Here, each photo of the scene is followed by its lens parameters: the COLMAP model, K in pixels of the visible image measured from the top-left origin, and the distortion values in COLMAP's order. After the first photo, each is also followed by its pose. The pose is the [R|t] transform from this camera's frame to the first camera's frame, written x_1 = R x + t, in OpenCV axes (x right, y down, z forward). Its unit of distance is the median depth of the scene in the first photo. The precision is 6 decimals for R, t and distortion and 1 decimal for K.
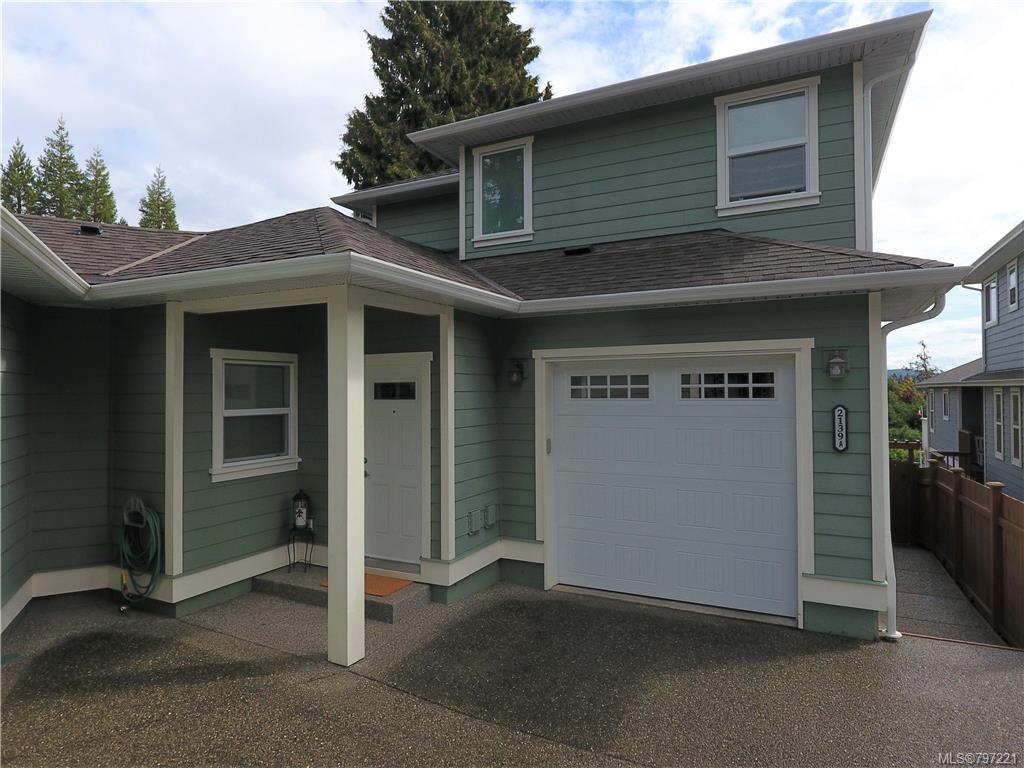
lens RADIAL K [[601.1, 0, 512.5], [0, 601.1, 381.8], [0, 0, 1]] dist [-0.004070, -0.001180]
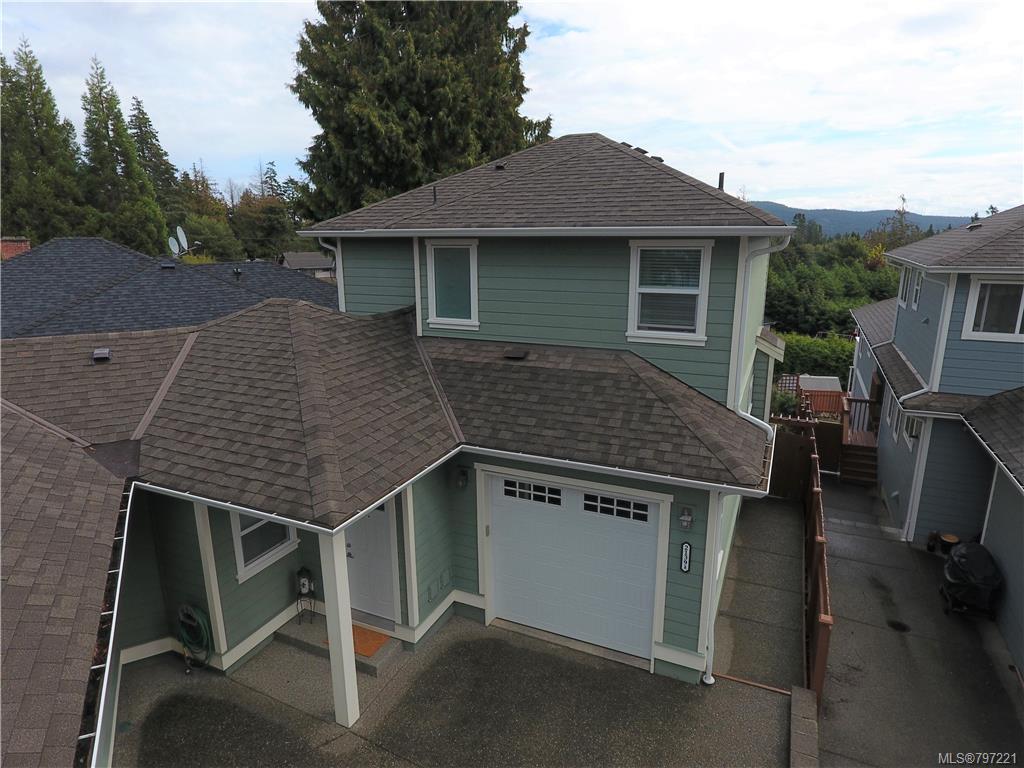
lens RADIAL K [[601.1, 0, 512.9], [0, 601.1, 382.0], [0, 0, 1]] dist [-0.004070, -0.001180]
pose [[0.999319, -0.010571, 0.035349, 0.073610], [0.001174, 0.966702, 0.255900, -0.556703], [-0.036877, -0.255685, 0.966057, -0.205287]]
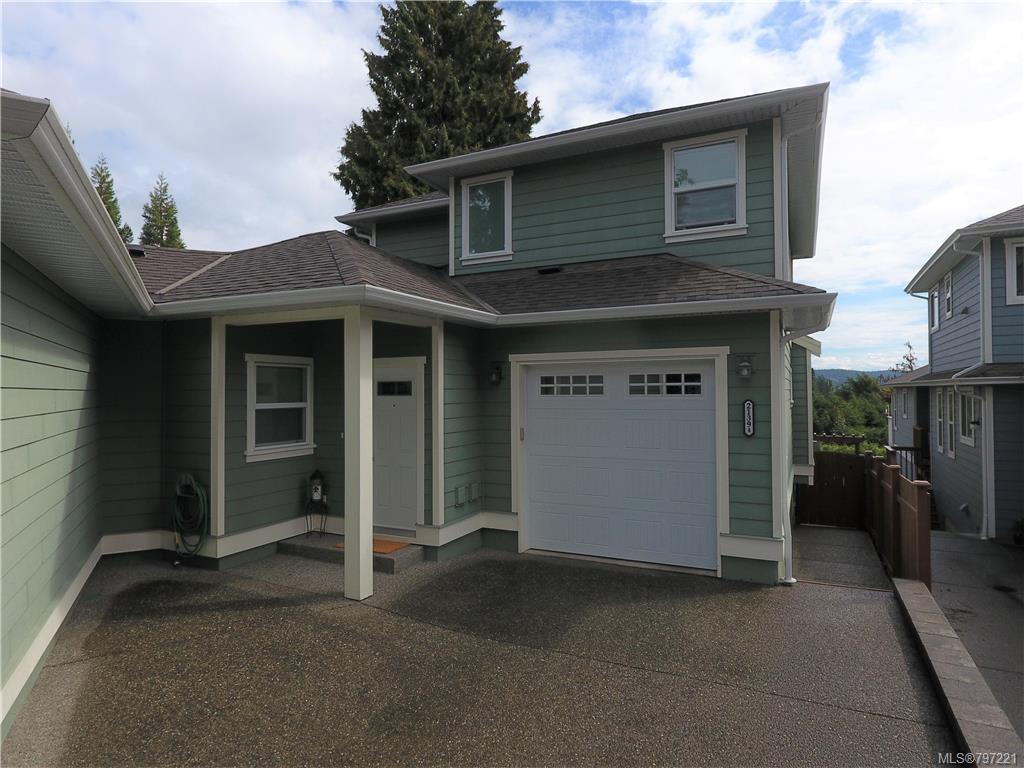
lens RADIAL K [[601.1, 0, 512.7], [0, 601.1, 382.1], [0, 0, 1]] dist [-0.004070, -0.001180]
pose [[0.999939, 0.000896, 0.010989, 0.028110], [-0.000892, 1.000000, -0.000396, 0.002419], [-0.010989, 0.000386, 0.999940, -0.210183]]
